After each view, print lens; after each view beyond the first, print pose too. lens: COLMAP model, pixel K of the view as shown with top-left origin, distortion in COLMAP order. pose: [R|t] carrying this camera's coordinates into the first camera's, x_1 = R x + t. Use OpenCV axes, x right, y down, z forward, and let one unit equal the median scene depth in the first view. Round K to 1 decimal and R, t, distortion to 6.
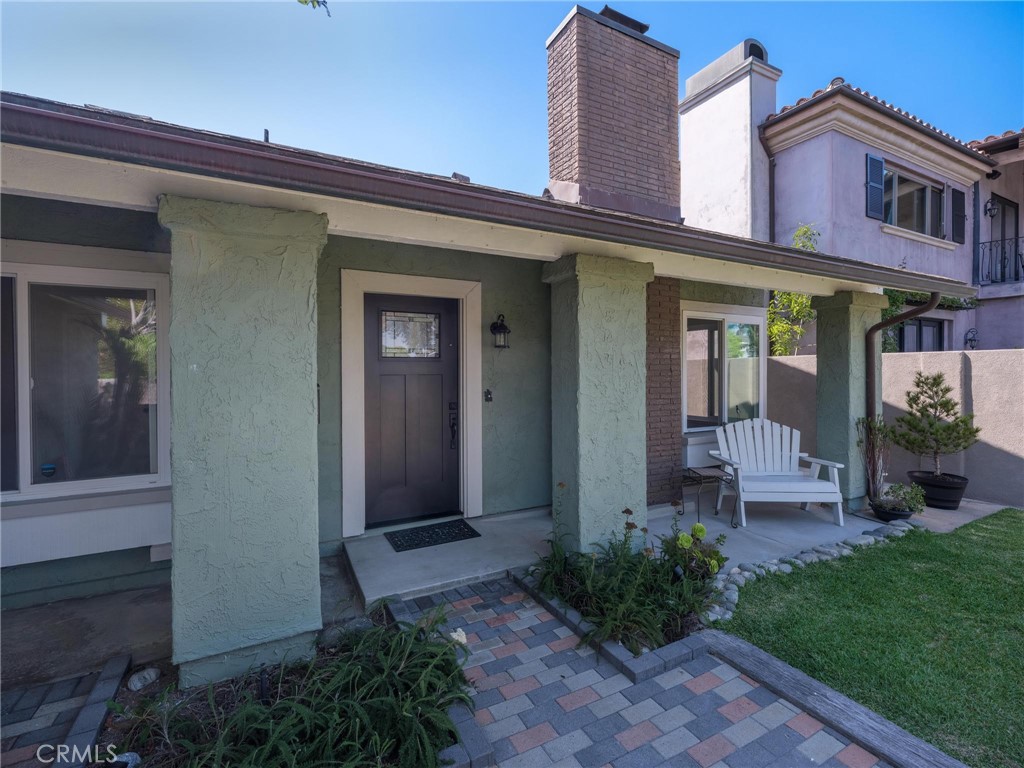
lens RADIAL K [[471.2, 0, 508.3], [0, 471.2, 375.6], [0, 0, 1]] dist [-0.008291, 0.000025]
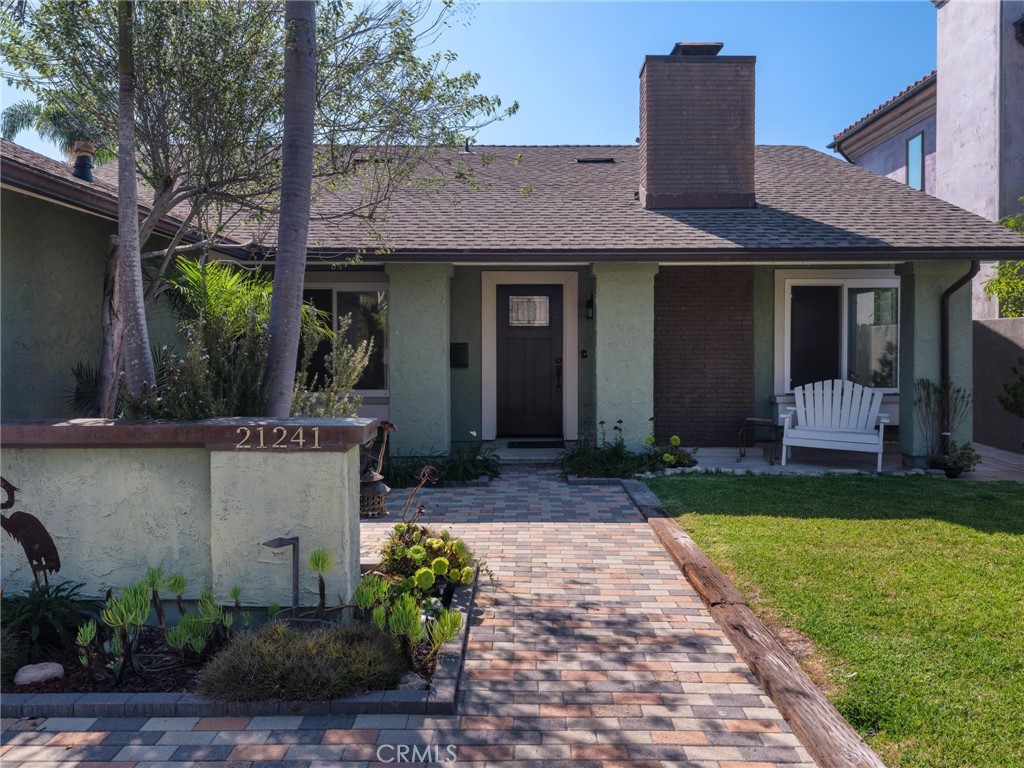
lens RADIAL K [[753.2, 0, 514.3], [0, 753.2, 373.1], [0, 0, 1]] dist [-0.005097, -0.009698]
pose [[0.876620, 0.021253, -0.480714, 0.801816], [-0.006286, 0.999445, 0.032724, 0.027615], [0.481143, -0.025665, 0.876267, -0.977264]]
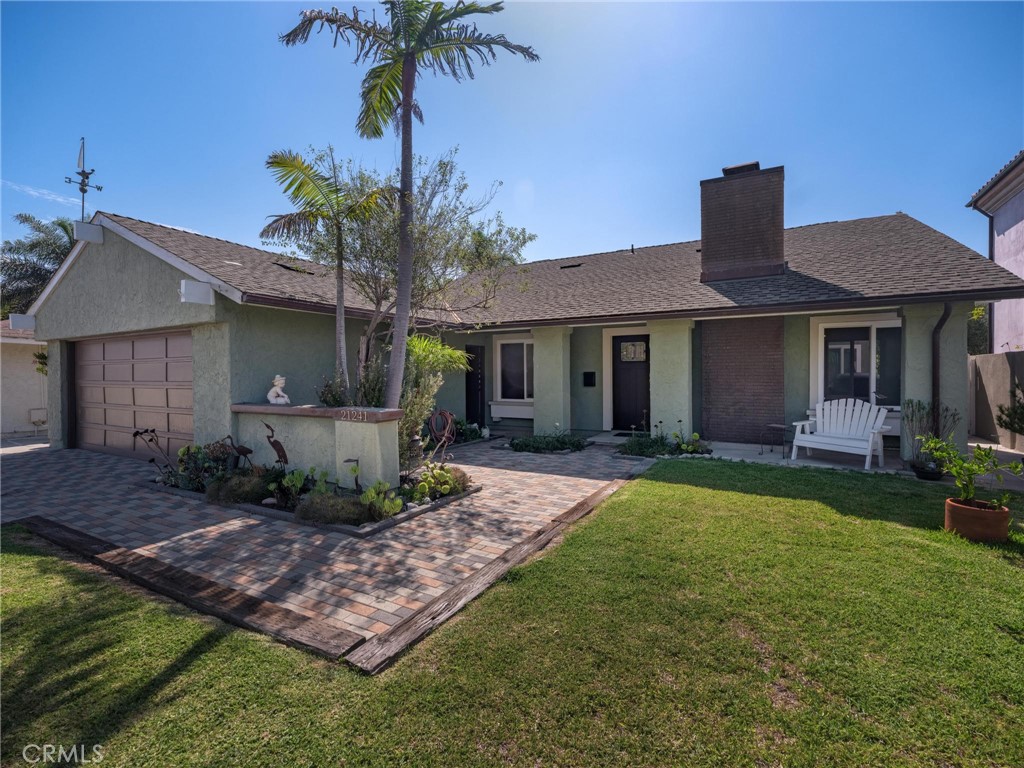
lens RADIAL K [[471.2, 0, 512.6], [0, 471.2, 388.3], [0, 0, 1]] dist [-0.008291, 0.000025]
pose [[0.529287, 0.030140, -0.847907, 1.347803], [-0.003289, 0.999434, 0.033473, 0.018661], [0.848437, -0.014928, 0.529086, -0.690159]]
